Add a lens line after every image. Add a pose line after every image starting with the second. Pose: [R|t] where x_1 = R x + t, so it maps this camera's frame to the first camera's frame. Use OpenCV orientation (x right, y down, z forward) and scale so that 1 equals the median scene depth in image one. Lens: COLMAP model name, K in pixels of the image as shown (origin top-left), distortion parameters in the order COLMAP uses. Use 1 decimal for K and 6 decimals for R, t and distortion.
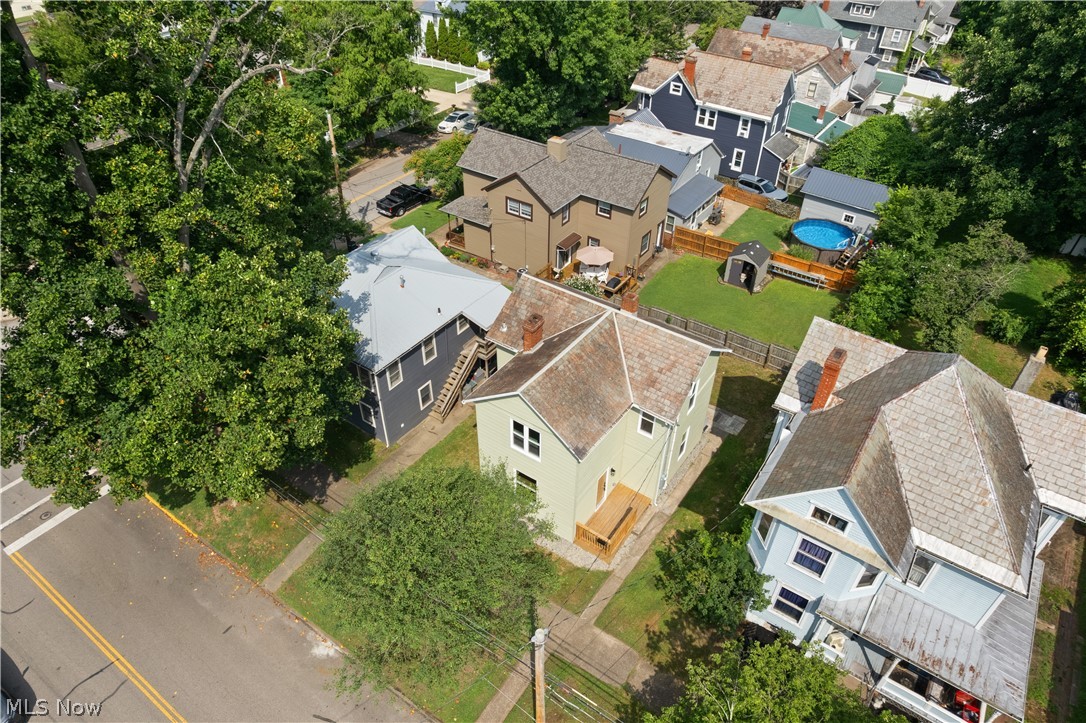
lens RADIAL K [[693.9, 0, 541.5], [0, 693.9, 360.2], [0, 0, 1]] dist [-0.066255, 0.053057]
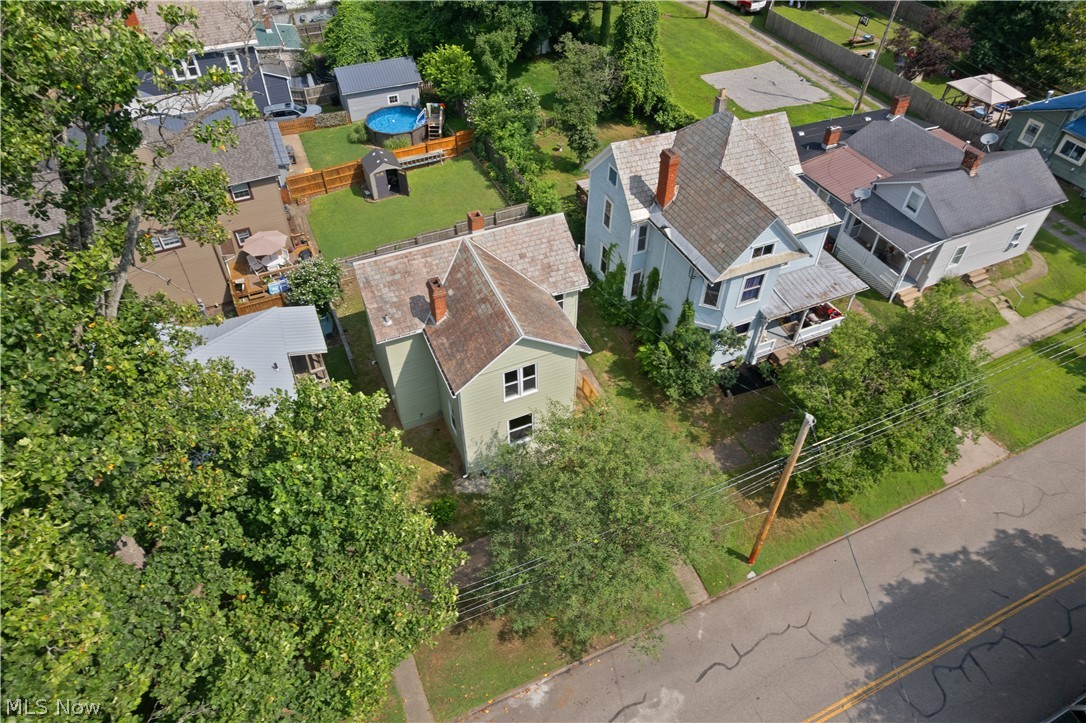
lens RADIAL K [[693.9, 0, 541.5], [0, 693.9, 360.2], [0, 0, 1]] dist [-0.066255, 0.053057]
pose [[0.516692, -0.608917, 0.601872, -0.370223], [0.537199, 0.777955, 0.325889, -0.136536], [-0.666669, 0.154940, 0.729072, 0.162298]]
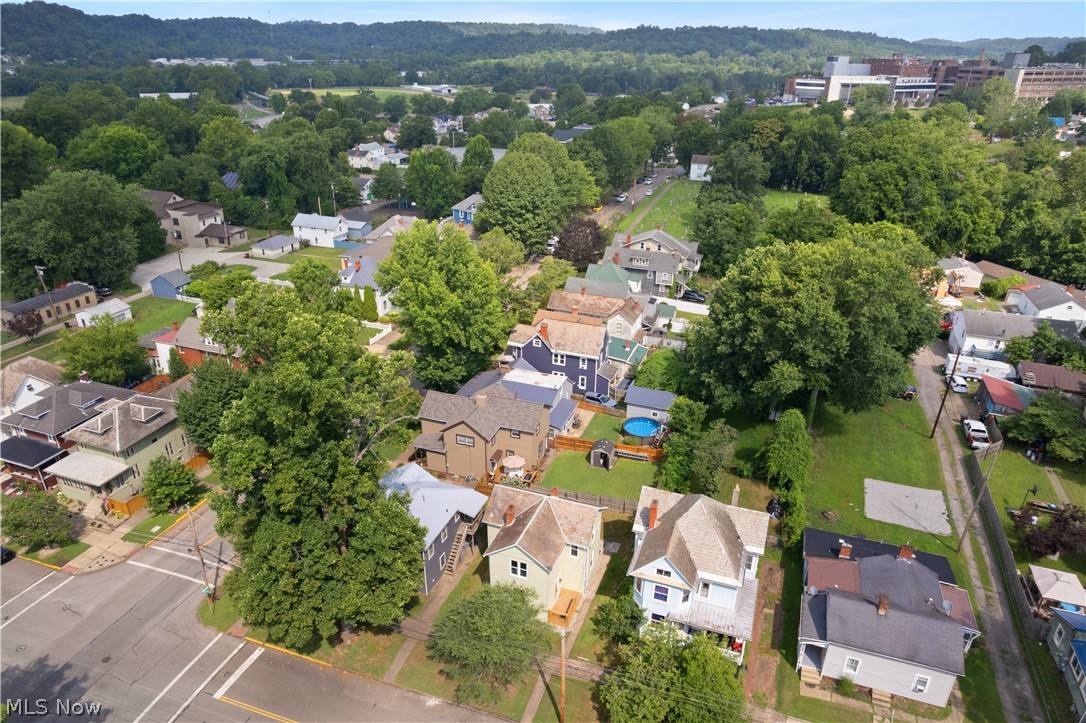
lens RADIAL K [[693.9, 0, 541.5], [0, 693.9, 360.2], [0, 0, 1]] dist [-0.066255, 0.053057]
pose [[0.966227, -0.110513, 0.232793, -0.225454], [0.163215, 0.961524, -0.220979, -0.008879], [-0.199415, 0.251511, 0.947088, -0.663224]]
